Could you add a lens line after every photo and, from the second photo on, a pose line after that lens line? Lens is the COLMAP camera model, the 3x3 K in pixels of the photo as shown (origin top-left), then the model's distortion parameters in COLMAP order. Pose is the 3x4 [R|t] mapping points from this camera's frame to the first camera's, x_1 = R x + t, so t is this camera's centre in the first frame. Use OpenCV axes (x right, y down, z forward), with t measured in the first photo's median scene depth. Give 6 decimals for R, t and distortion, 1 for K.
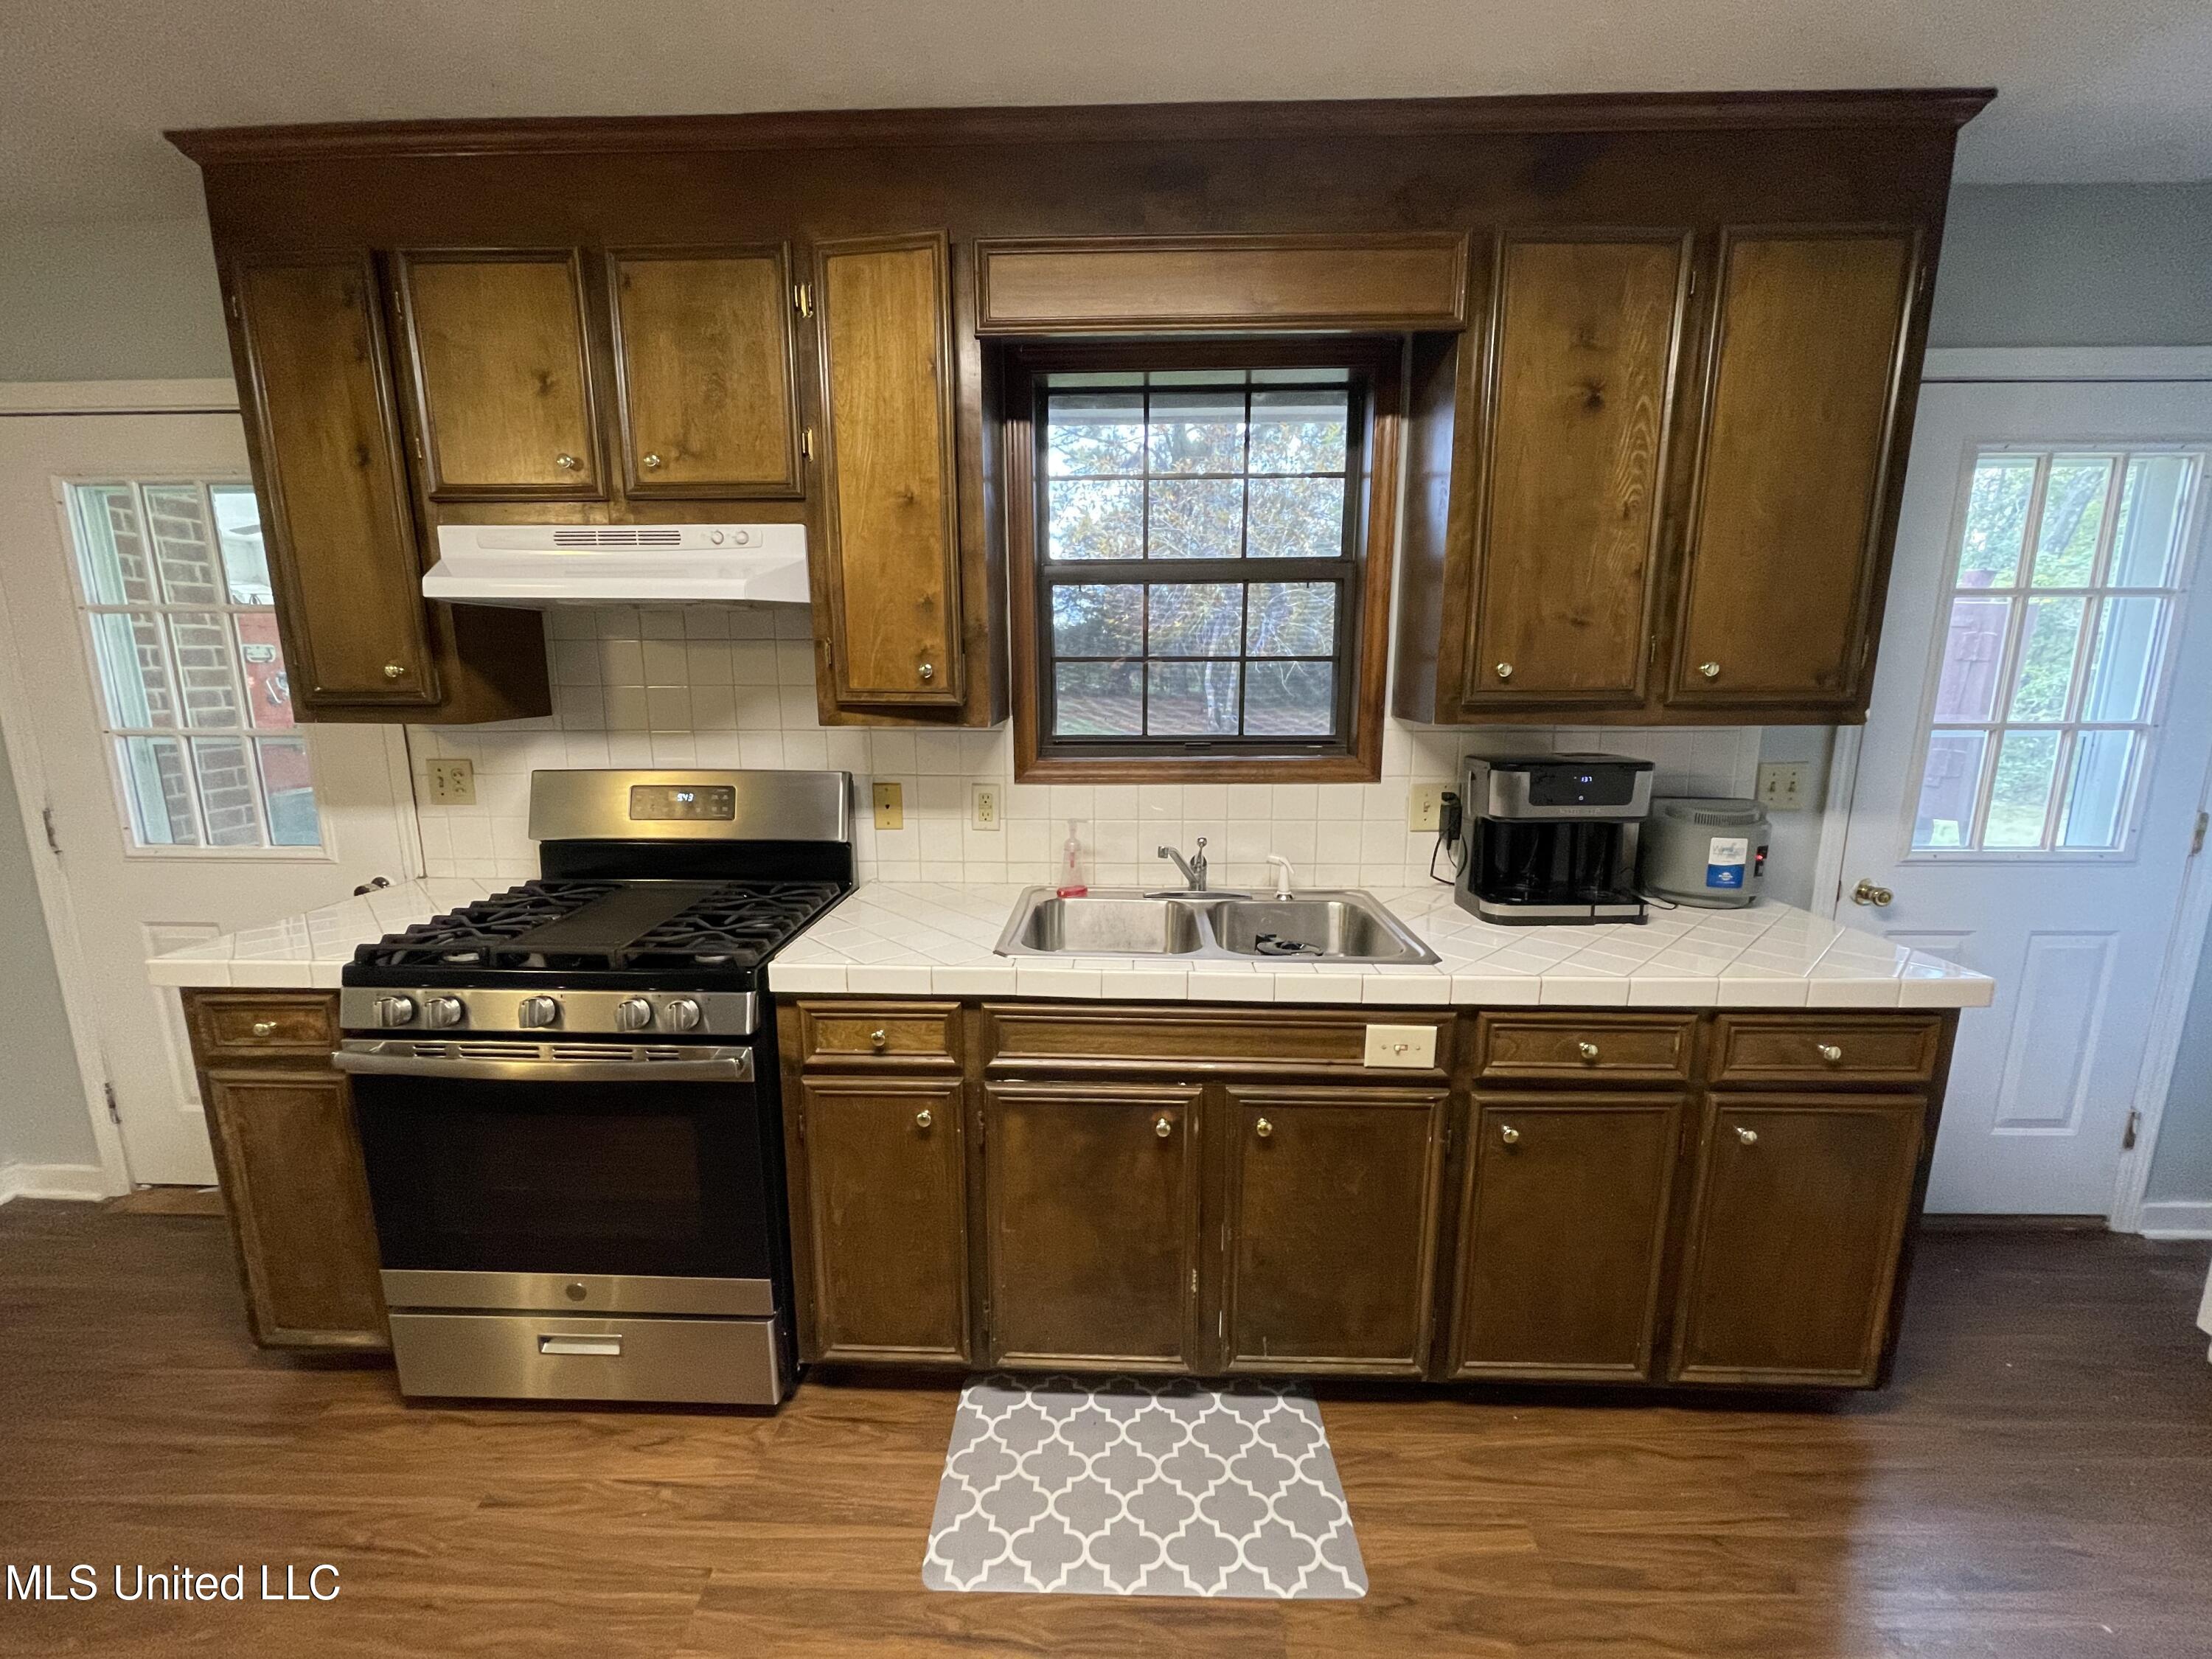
lens RADIAL K [[895.1, 0, 1092.6], [0, 895.1, 830.4], [0, 0, 1]] dist [0.001024, -0.000721]
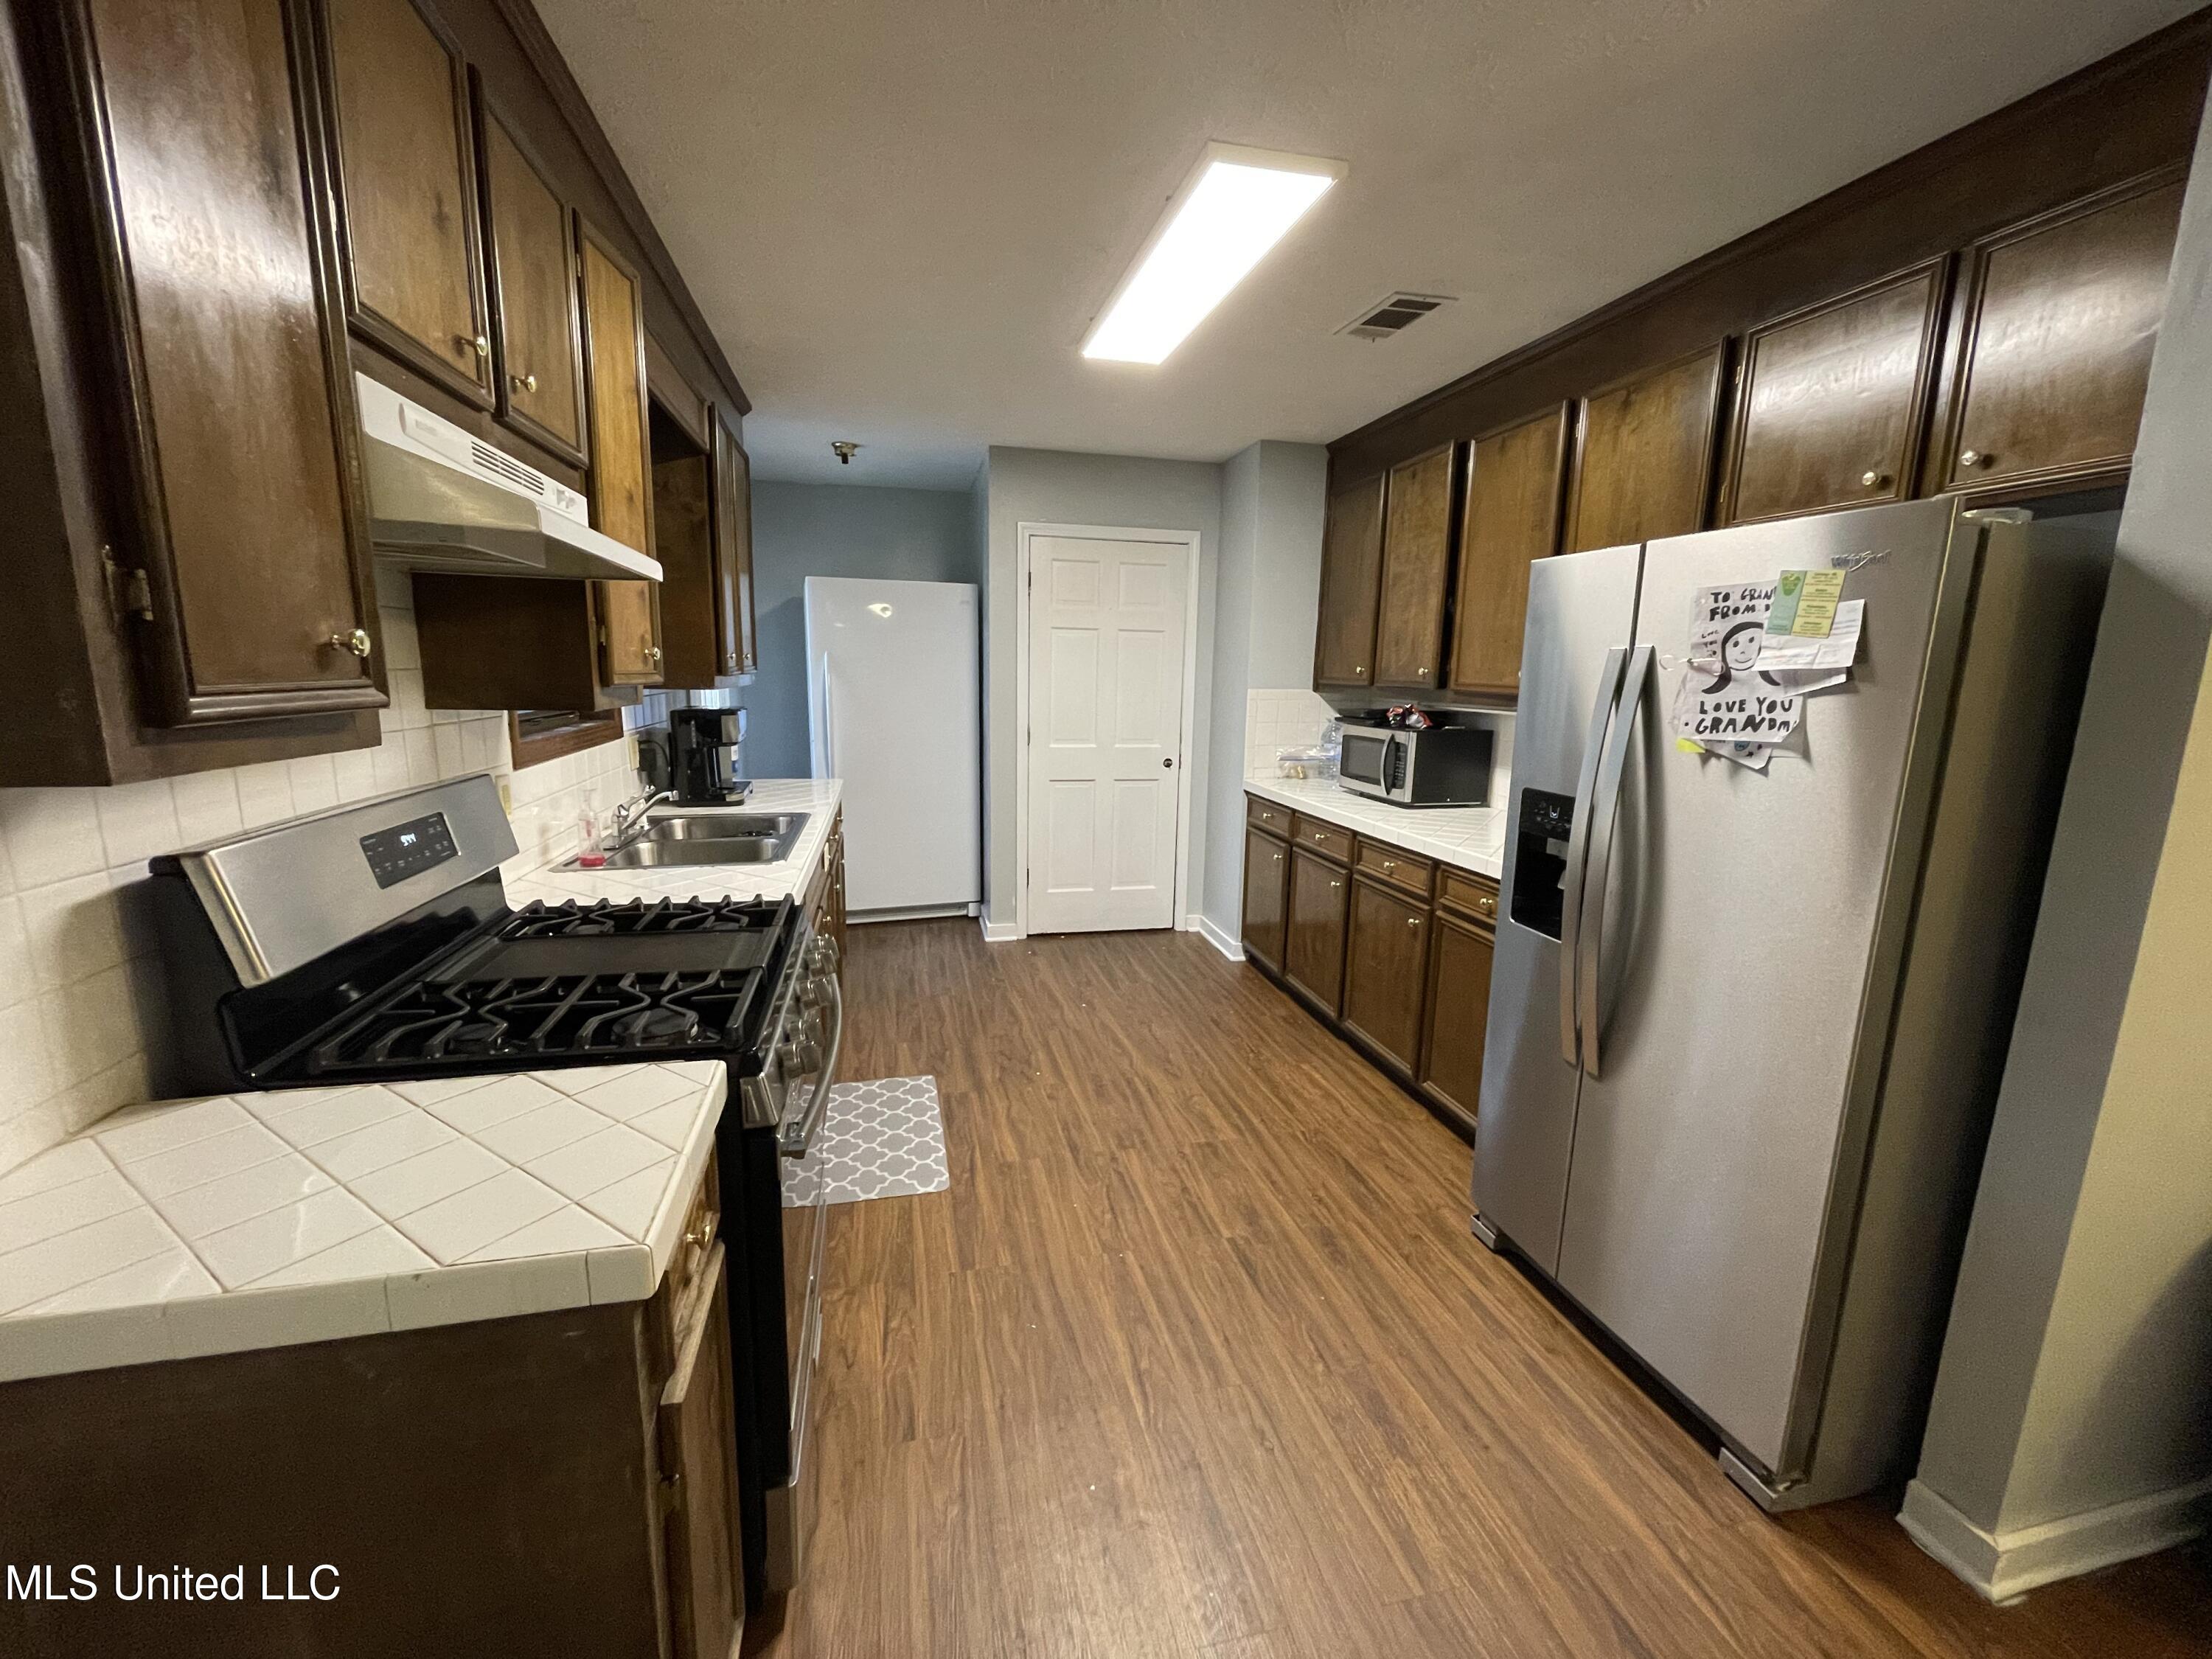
lens RADIAL K [[895.1, 0, 1100.5], [0, 895.1, 827.3], [0, 0, 1]] dist [0.001024, -0.000721]
pose [[-0.262073, -0.173788, 0.949271, -1.419334], [0.160301, 0.962147, 0.220401, -0.127200], [-0.951641, 0.209931, -0.224294, 0.763256]]
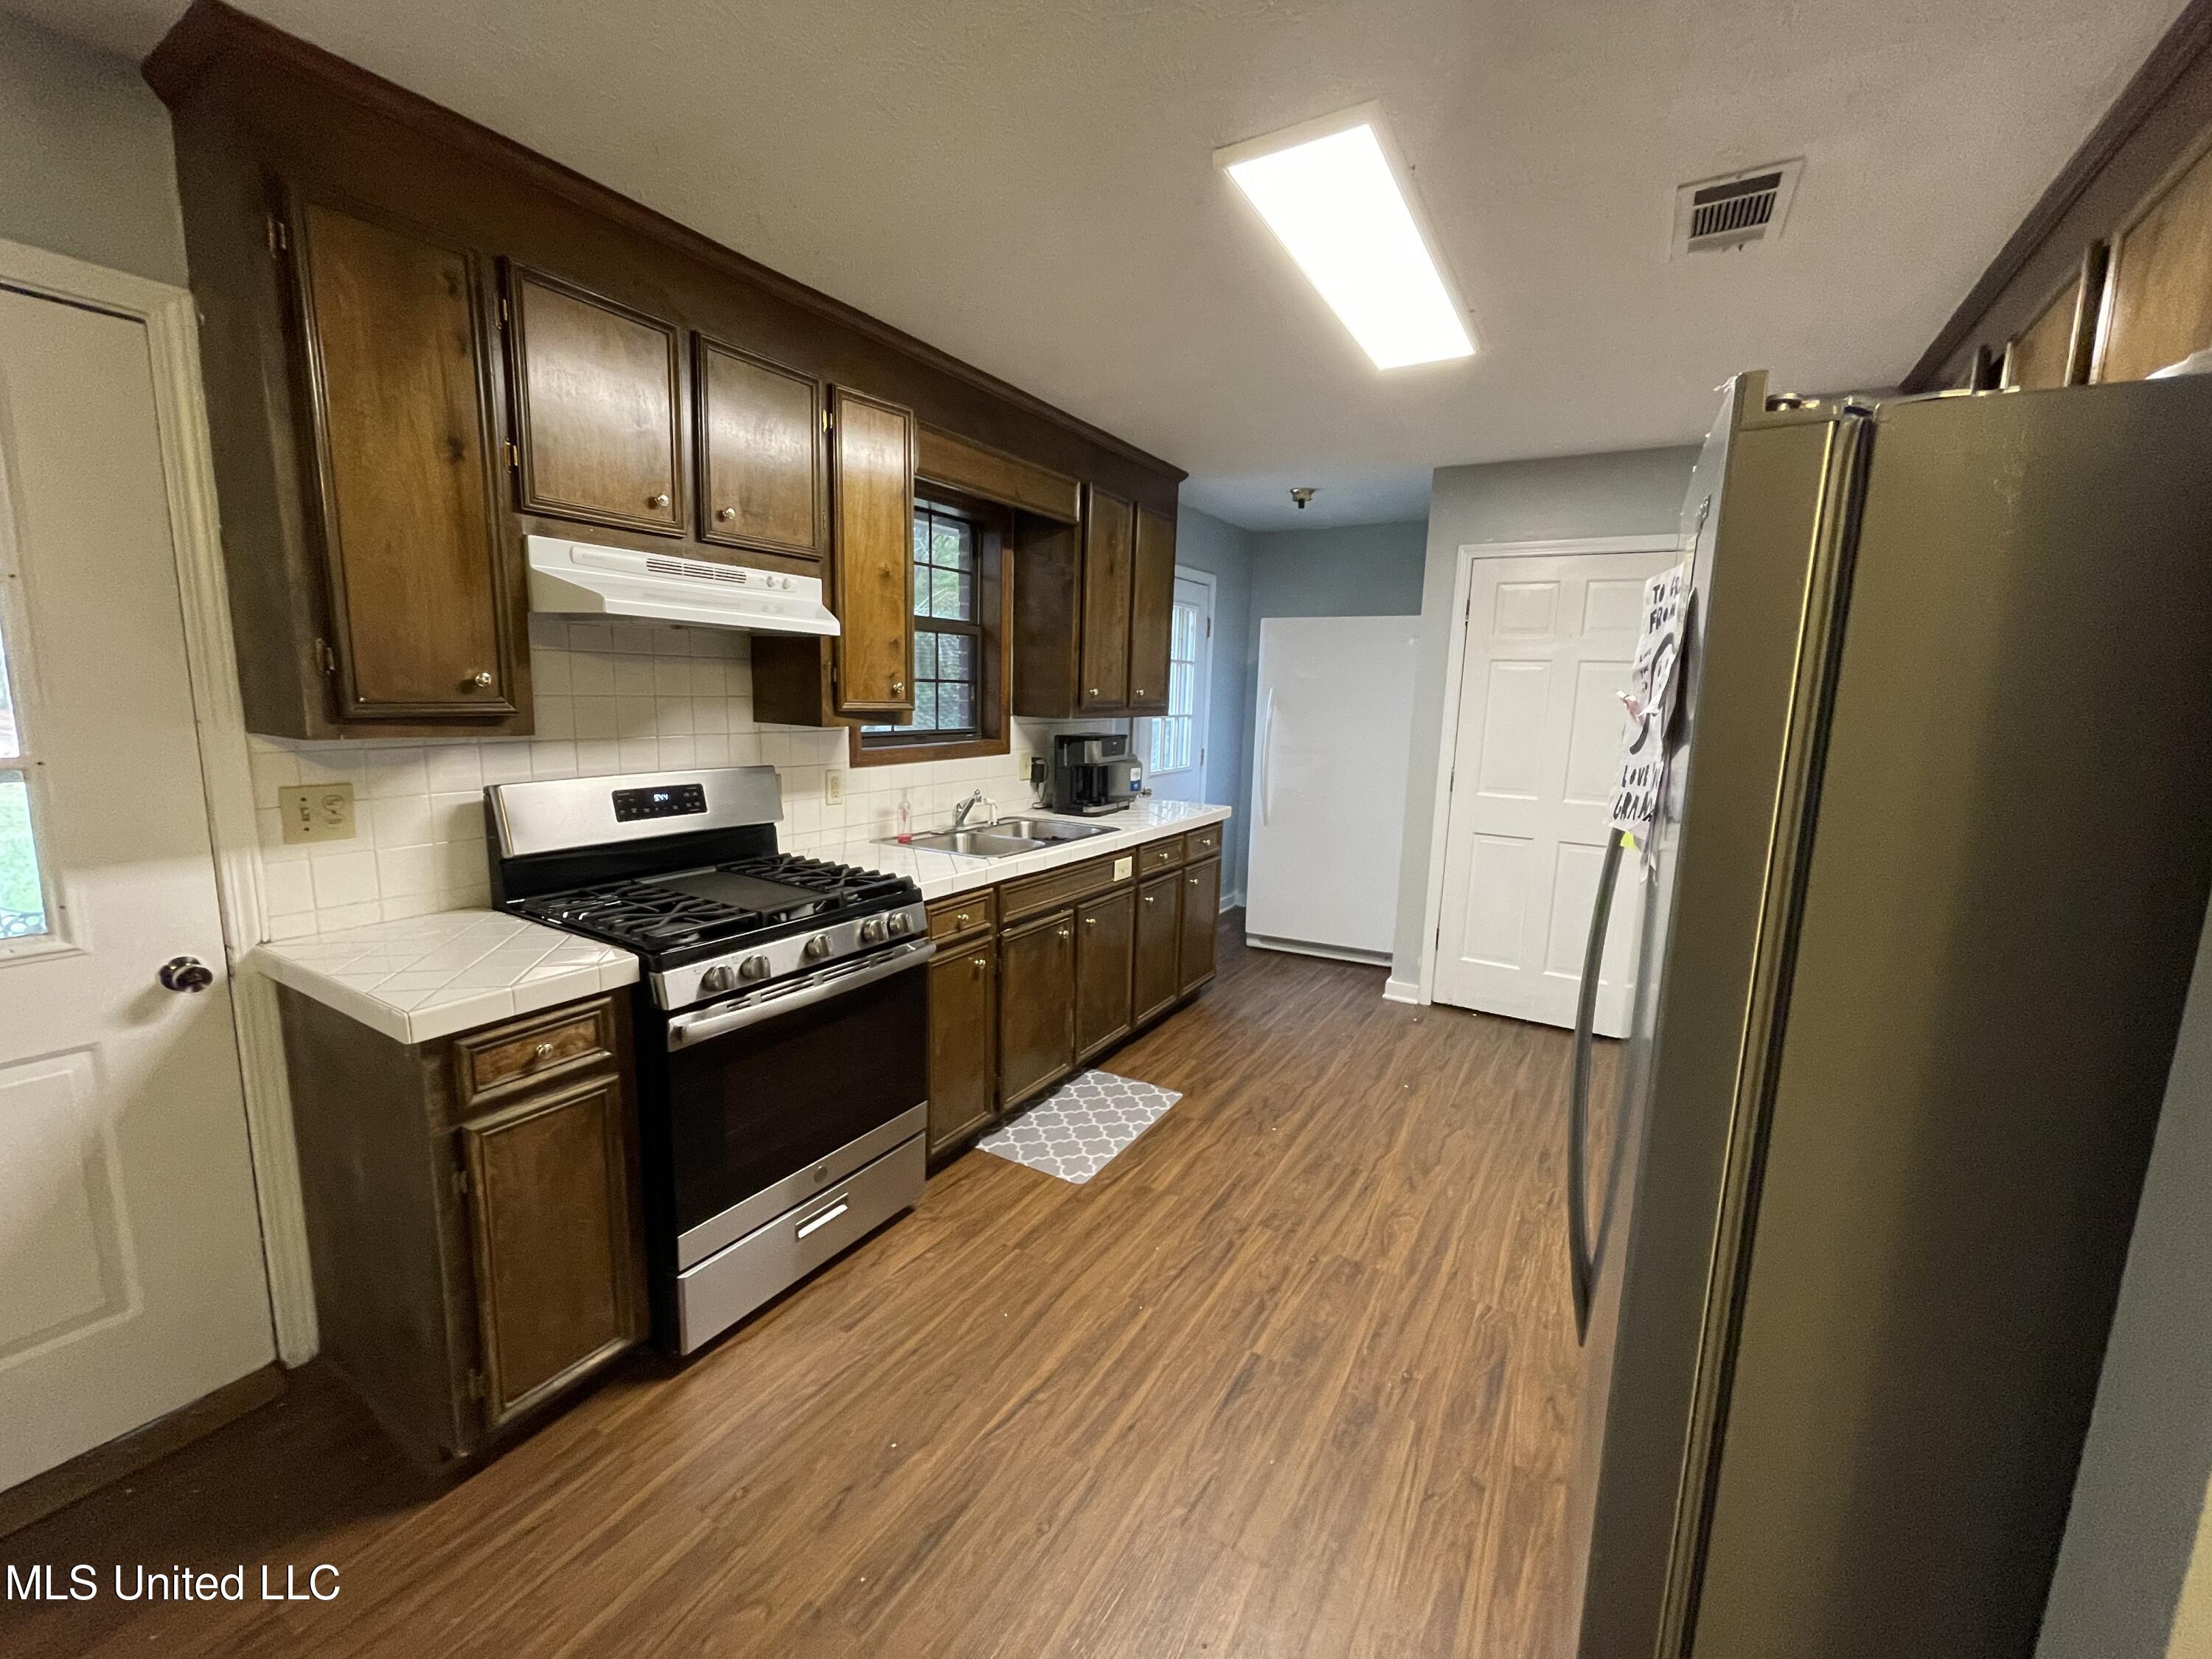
lens RADIAL K [[895.1, 0, 1095.2], [0, 895.1, 829.3], [0, 0, 1]] dist [0.001024, -0.000721]
pose [[0.490391, -0.122405, 0.862864, -1.337721], [0.132481, 0.989051, 0.065013, 0.001402], [-0.861374, 0.082431, 0.501238, -0.011465]]
